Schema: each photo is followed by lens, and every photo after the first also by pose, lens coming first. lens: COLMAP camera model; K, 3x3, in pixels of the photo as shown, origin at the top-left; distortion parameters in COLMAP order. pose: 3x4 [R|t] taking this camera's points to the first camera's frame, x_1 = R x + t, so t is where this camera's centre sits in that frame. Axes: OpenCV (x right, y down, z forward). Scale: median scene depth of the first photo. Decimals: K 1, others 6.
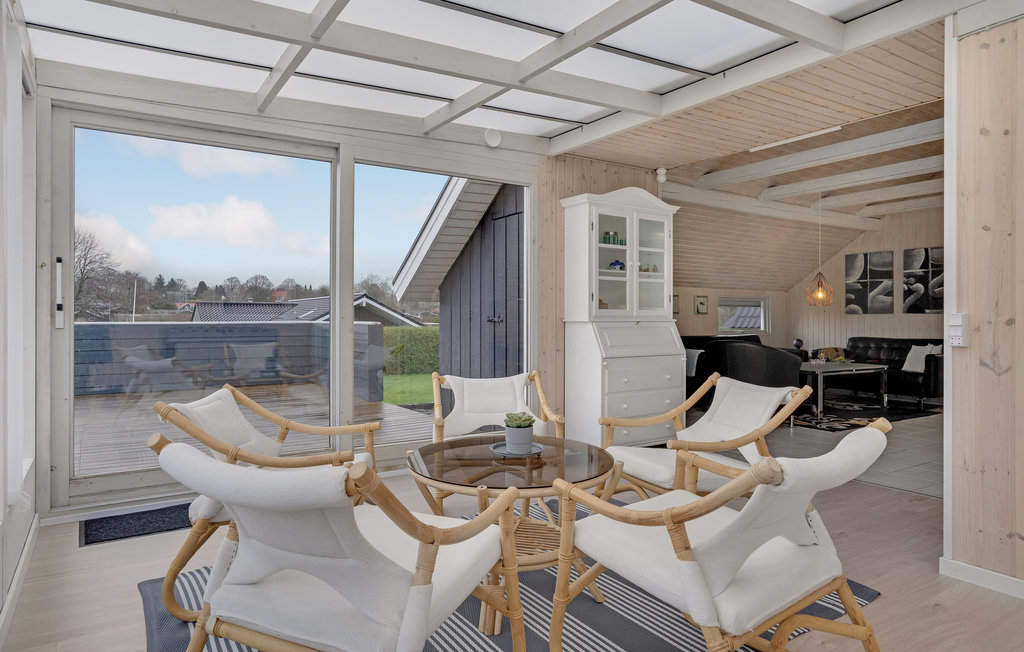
lens RADIAL K [[603.7, 0, 512.0], [0, 603.7, 326.0], [0, 0, 1]] dist [0.002232, 0.001042]
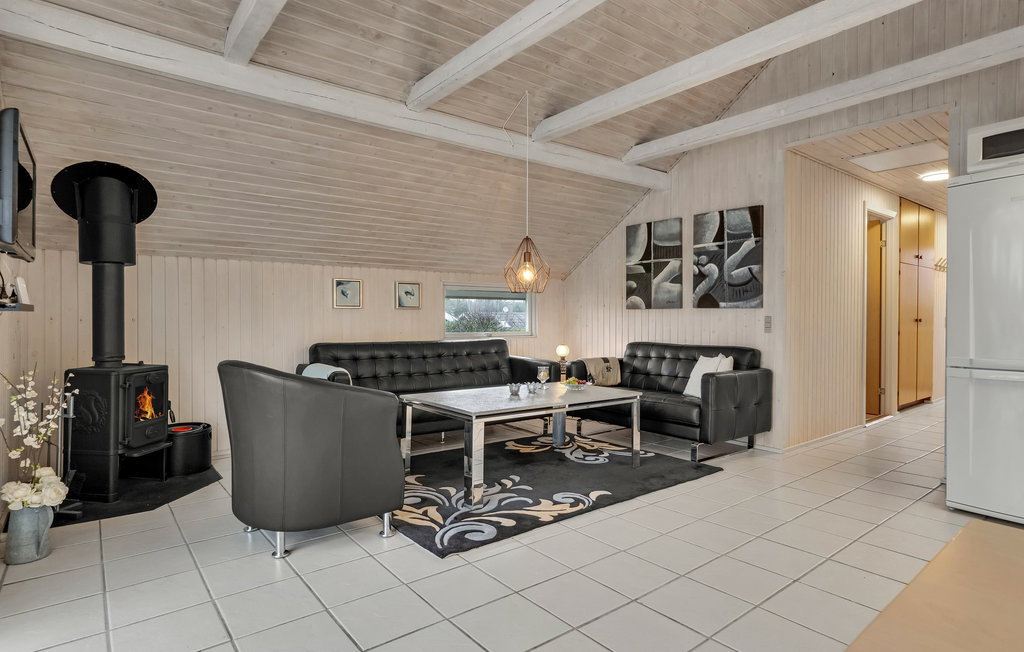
lens RADIAL K [[578.8, 0, 469.5], [0, 578.8, 327.0], [0, 0, 1]] dist [0.001302, 0.000798]
pose [[0.997019, -0.001329, 0.077146, 0.334569], [0.000915, 0.999985, 0.005393, -0.002987], [-0.077152, -0.005306, 0.997005, 0.355568]]
